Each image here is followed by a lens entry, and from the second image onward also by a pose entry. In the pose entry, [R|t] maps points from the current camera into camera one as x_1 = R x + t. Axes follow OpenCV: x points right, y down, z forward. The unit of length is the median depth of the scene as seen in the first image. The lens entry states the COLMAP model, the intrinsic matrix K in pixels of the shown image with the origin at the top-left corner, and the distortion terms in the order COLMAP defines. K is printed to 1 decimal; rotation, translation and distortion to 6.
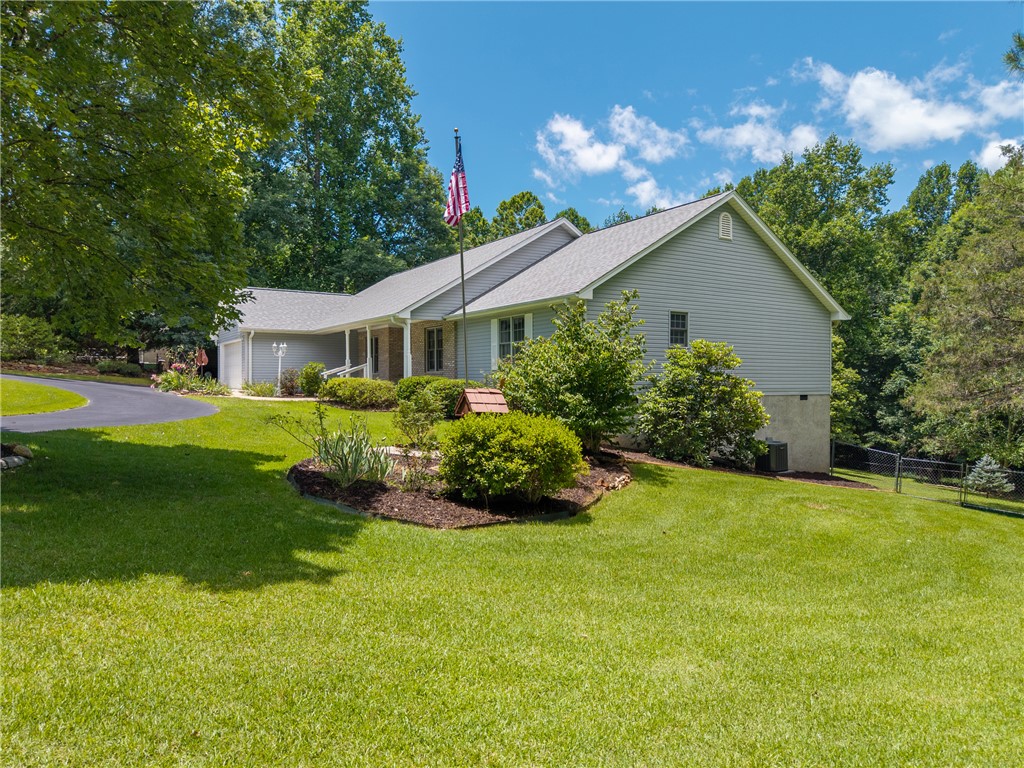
lens RADIAL K [[695.5, 0, 514.6], [0, 695.5, 385.4], [0, 0, 1]] dist [0.004371, -0.003103]
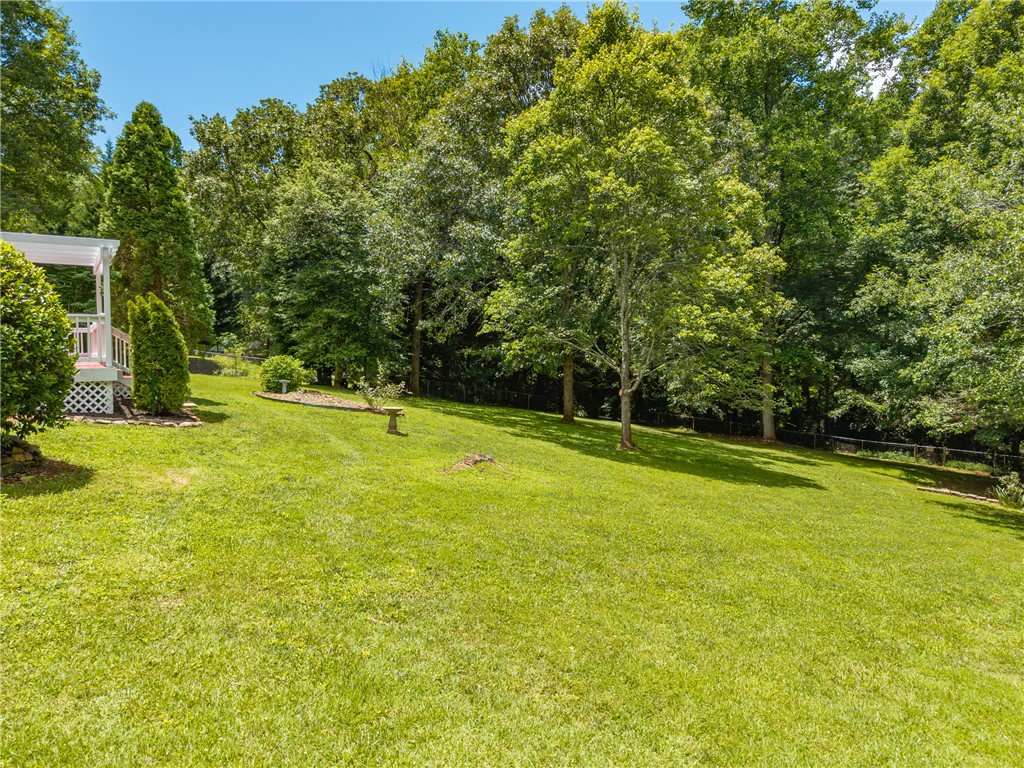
lens RADIAL K [[695.5, 0, 509.6], [0, 695.5, 381.3], [0, 0, 1]] dist [0.004371, -0.003103]
pose [[0.999932, 0.004303, -0.010845, 0.300537], [-0.003828, 0.999049, 0.043426, 0.044157], [0.011022, -0.043382, 0.998998, 0.502918]]
